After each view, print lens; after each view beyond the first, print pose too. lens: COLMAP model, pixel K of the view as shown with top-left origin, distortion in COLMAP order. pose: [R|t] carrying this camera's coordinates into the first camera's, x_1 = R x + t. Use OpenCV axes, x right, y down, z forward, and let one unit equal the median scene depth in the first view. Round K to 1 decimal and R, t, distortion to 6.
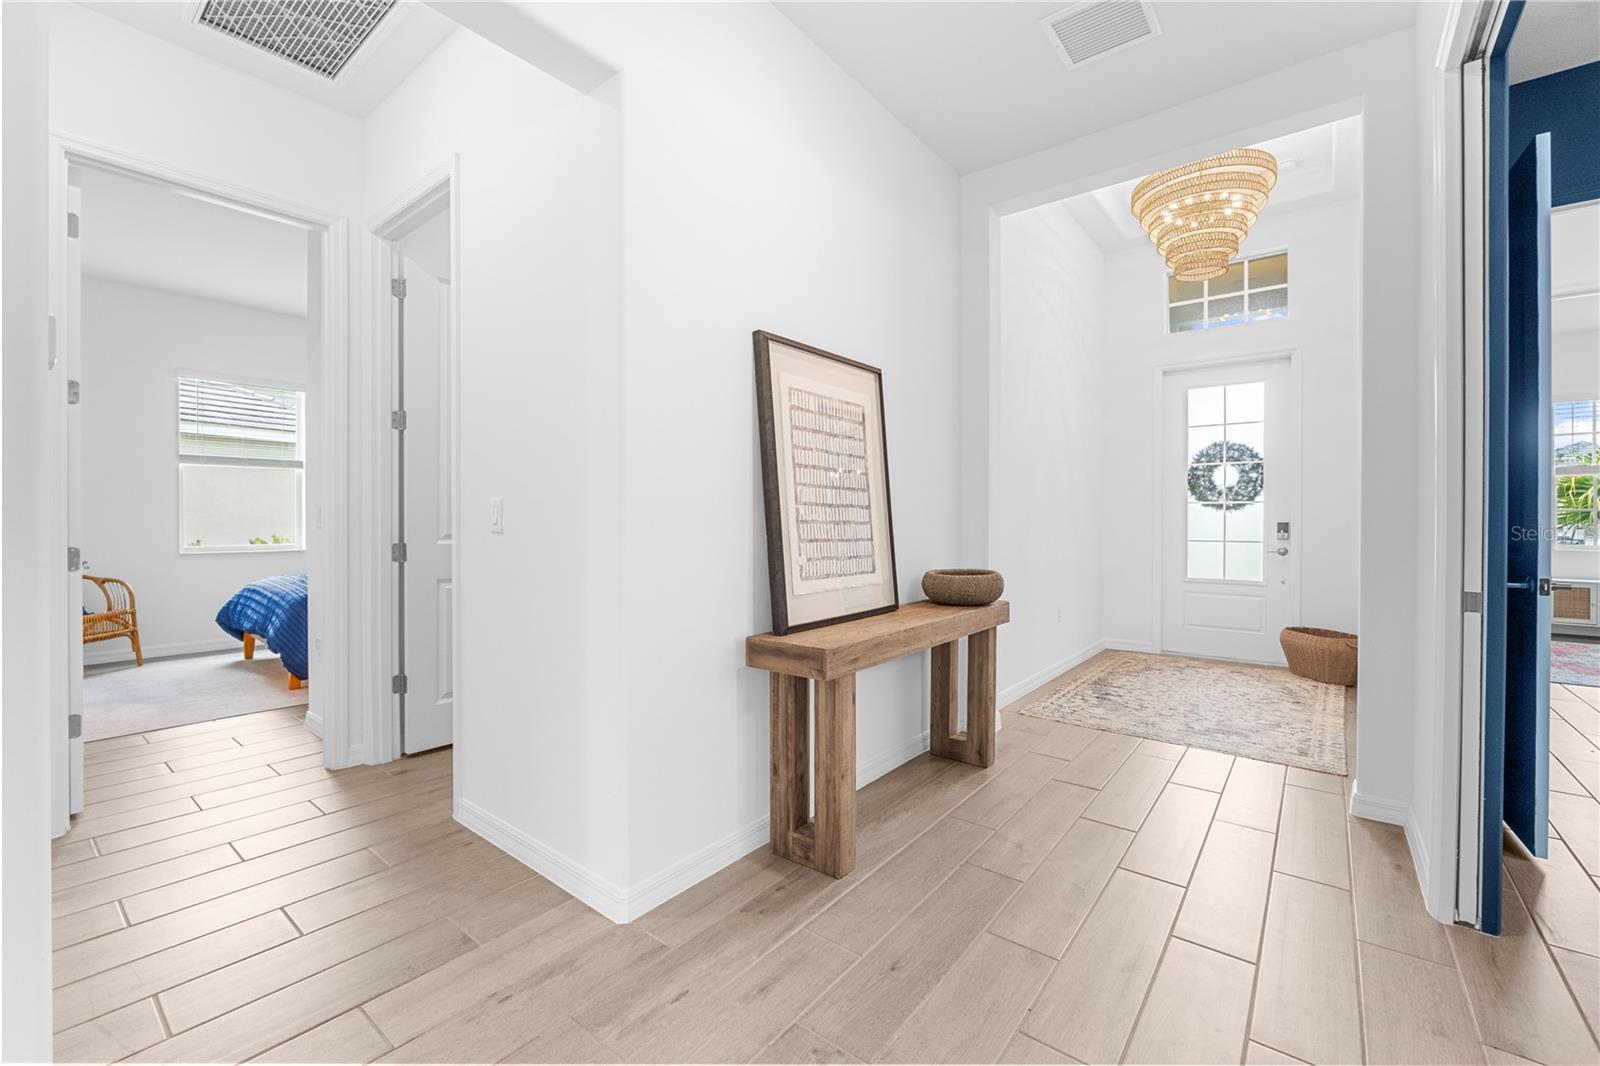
lens RADIAL K [[675.6, 0, 805.4], [0, 675.6, 523.3], [0, 0, 1]] dist [-0.005582, -0.000165]
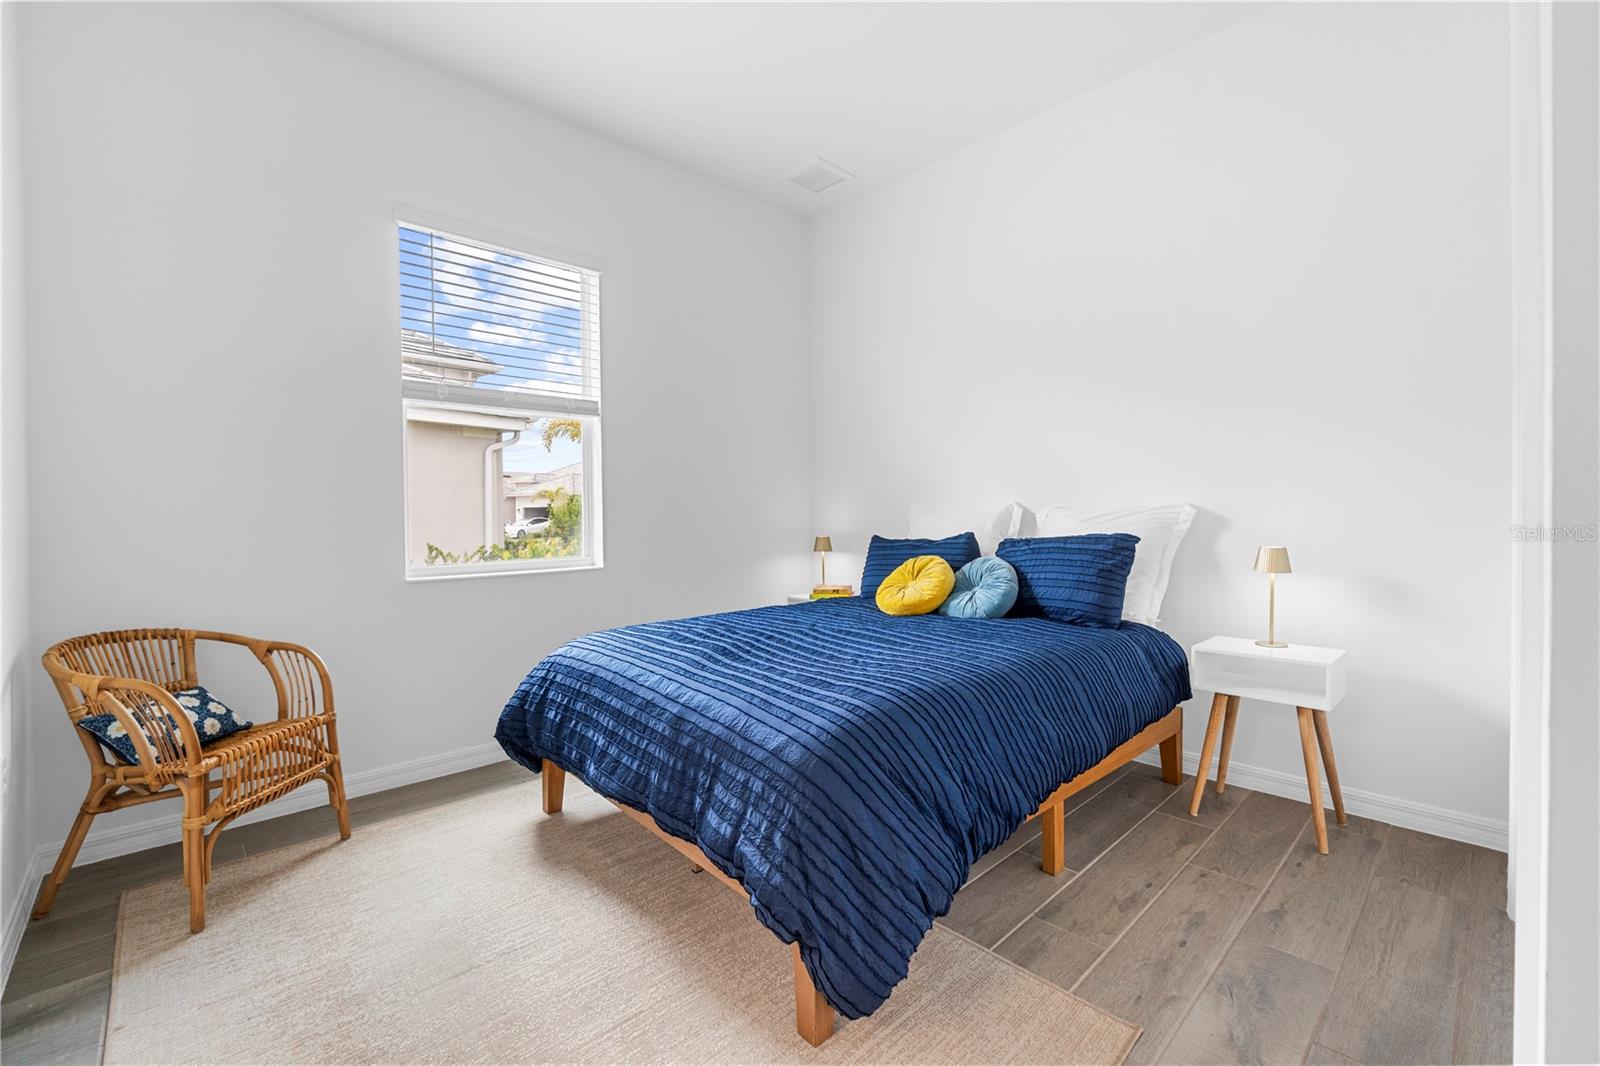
lens RADIAL K [[675.6, 0, 796.1], [0, 675.6, 533.4], [0, 0, 1]] dist [-0.005582, -0.000165]
pose [[0.988400, -0.010902, -0.151483, -0.630787], [0.012582, 0.999869, 0.010139, 0.009832], [0.151353, -0.011927, 0.988408, 0.611362]]
